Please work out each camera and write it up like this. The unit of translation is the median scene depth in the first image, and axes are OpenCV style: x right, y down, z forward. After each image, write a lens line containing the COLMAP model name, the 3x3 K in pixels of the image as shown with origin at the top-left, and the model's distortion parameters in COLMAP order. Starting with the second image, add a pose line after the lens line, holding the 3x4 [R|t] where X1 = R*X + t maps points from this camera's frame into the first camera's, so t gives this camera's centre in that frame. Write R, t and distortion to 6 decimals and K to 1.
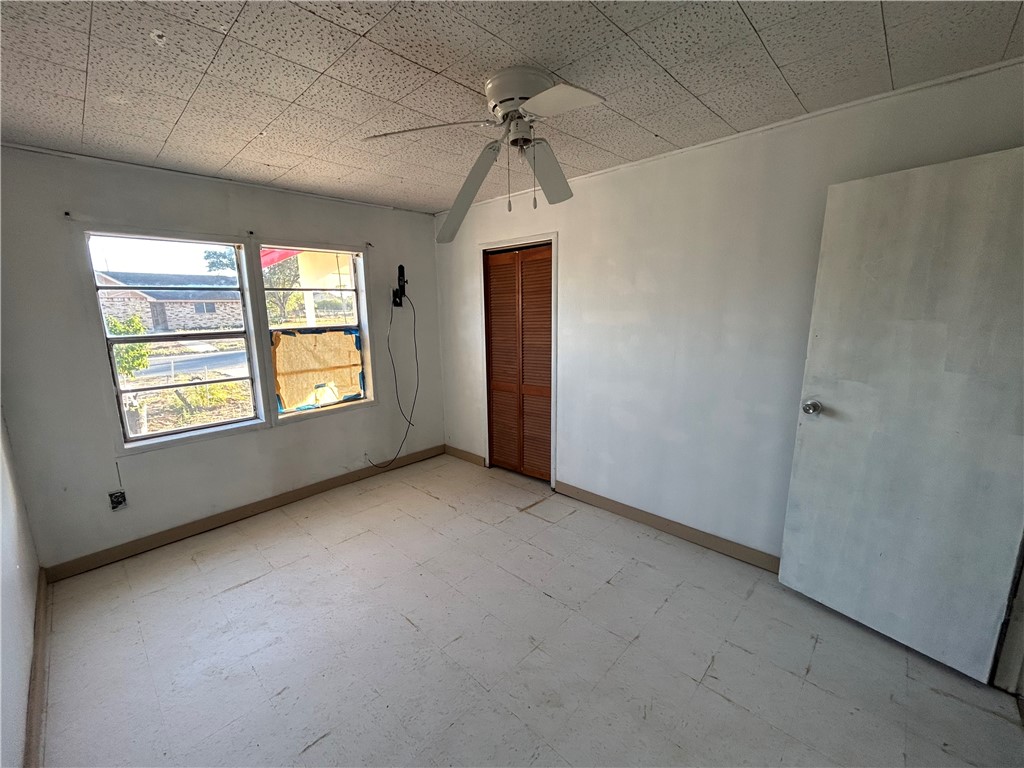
lens RADIAL K [[417.3, 0, 511.0], [0, 417.3, 385.3], [0, 0, 1]] dist [-0.002077, 0.000079]
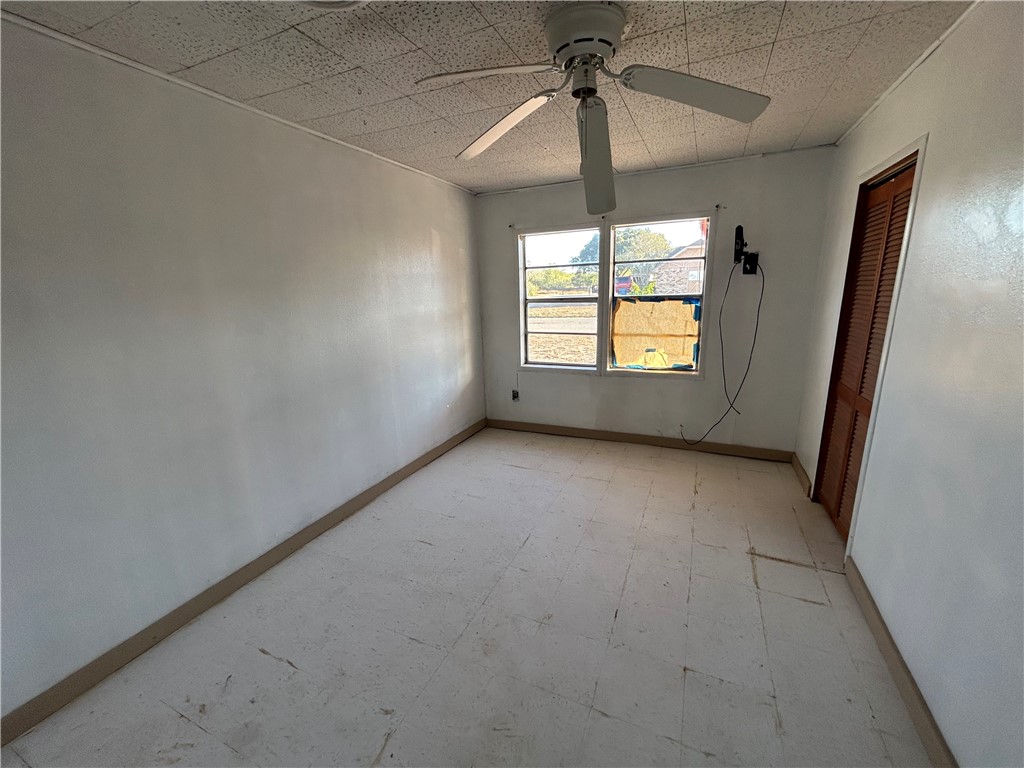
lens RADIAL K [[417.3, 0, 511.0], [0, 417.3, 385.3], [0, 0, 1]] dist [-0.002077, 0.000079]
pose [[0.327823, 0.227307, -0.916986, 0.486549], [-0.149680, 0.970861, 0.187151, -0.064470], [0.932806, 0.075902, 0.352294, 0.308757]]
